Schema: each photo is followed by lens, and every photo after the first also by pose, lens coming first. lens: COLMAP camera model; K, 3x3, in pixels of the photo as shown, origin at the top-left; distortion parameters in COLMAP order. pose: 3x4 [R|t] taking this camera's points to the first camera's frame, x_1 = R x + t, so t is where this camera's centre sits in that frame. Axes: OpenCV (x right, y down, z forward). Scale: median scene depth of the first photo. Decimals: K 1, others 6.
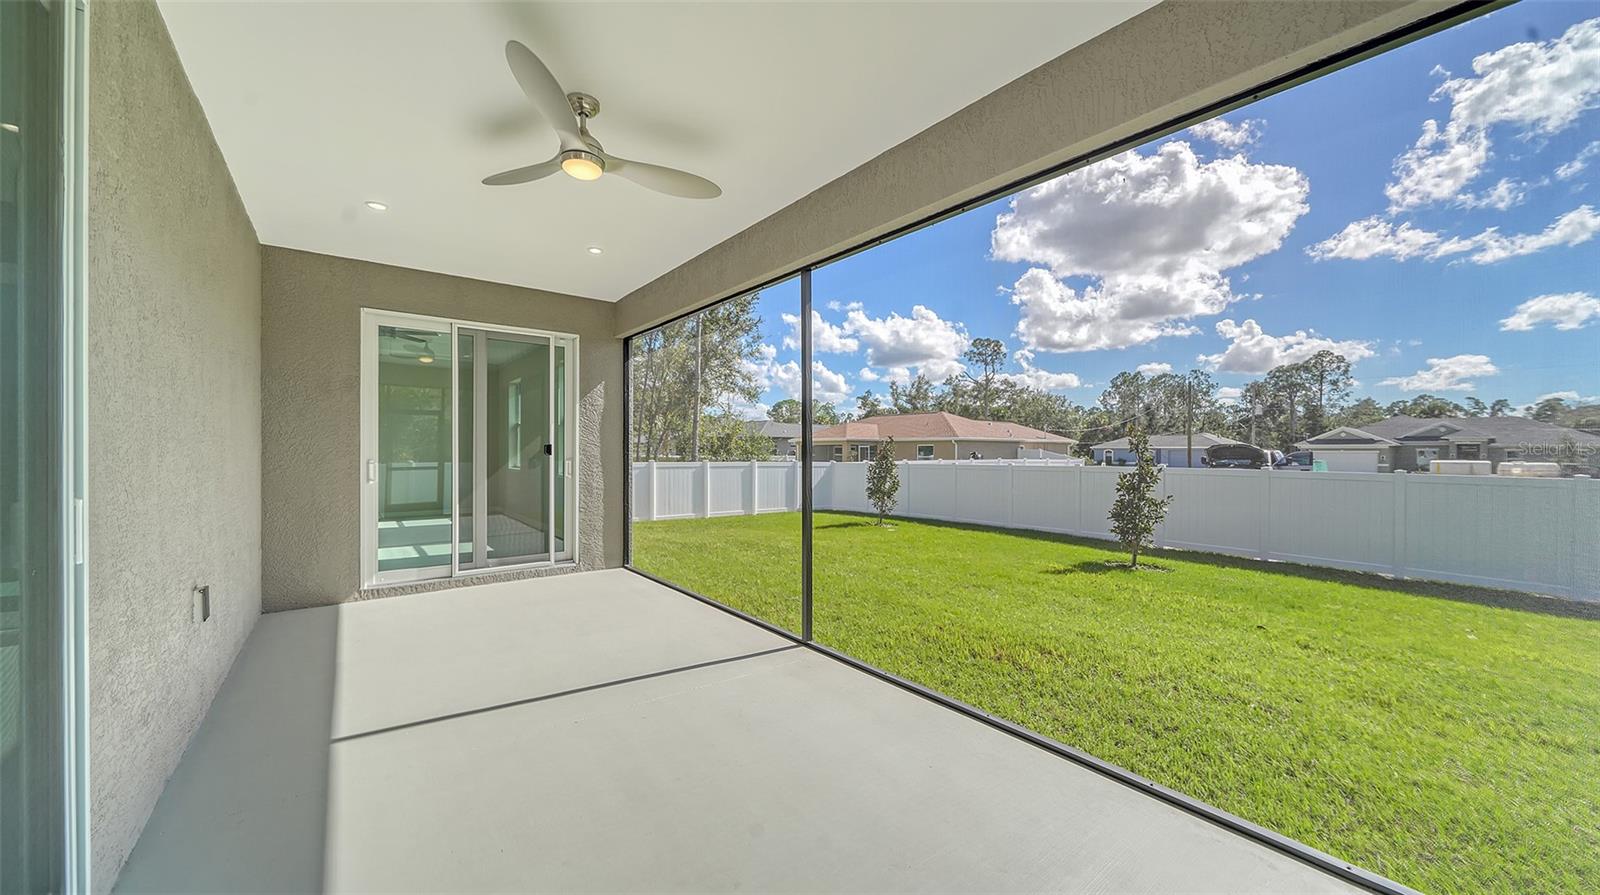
lens RADIAL K [[567.2, 0, 799.0], [0, 567.2, 448.1], [0, 0, 1]] dist [-0.000186, -0.000077]
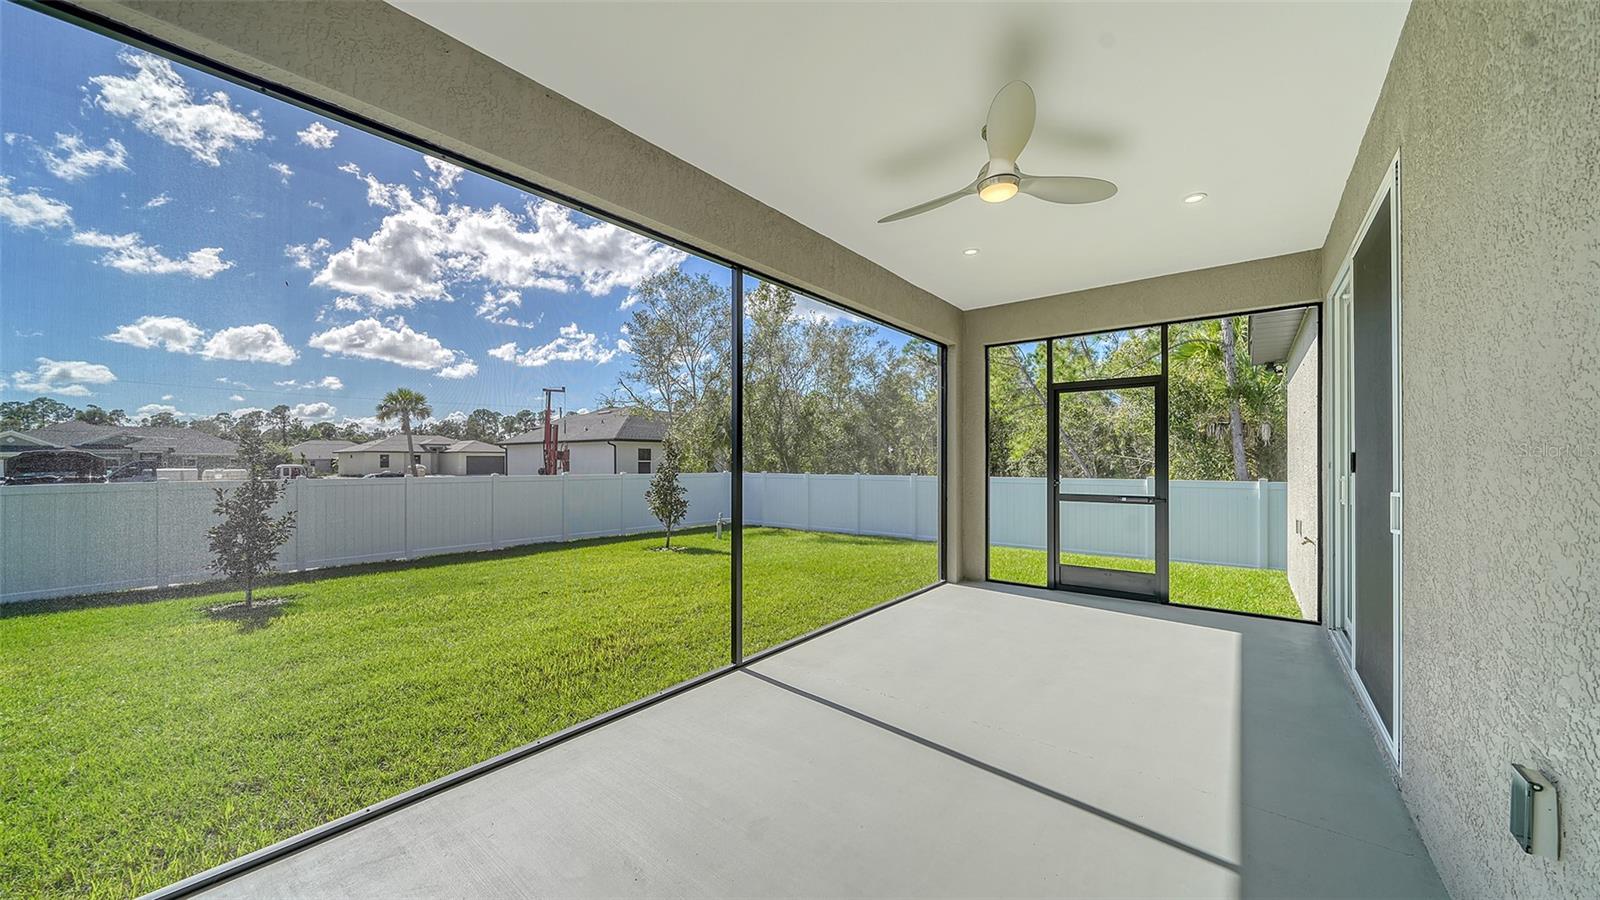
lens RADIAL K [[564.6, 0, 791.2], [0, 564.6, 457.3], [0, 0, 1]] dist [-0.001950, -0.000140]
pose [[-0.212553, -0.000106, 0.977149, -0.171914], [-0.000936, 1.000000, -0.000095, -0.000130], [-0.977149, -0.000935, -0.212553, 0.207746]]
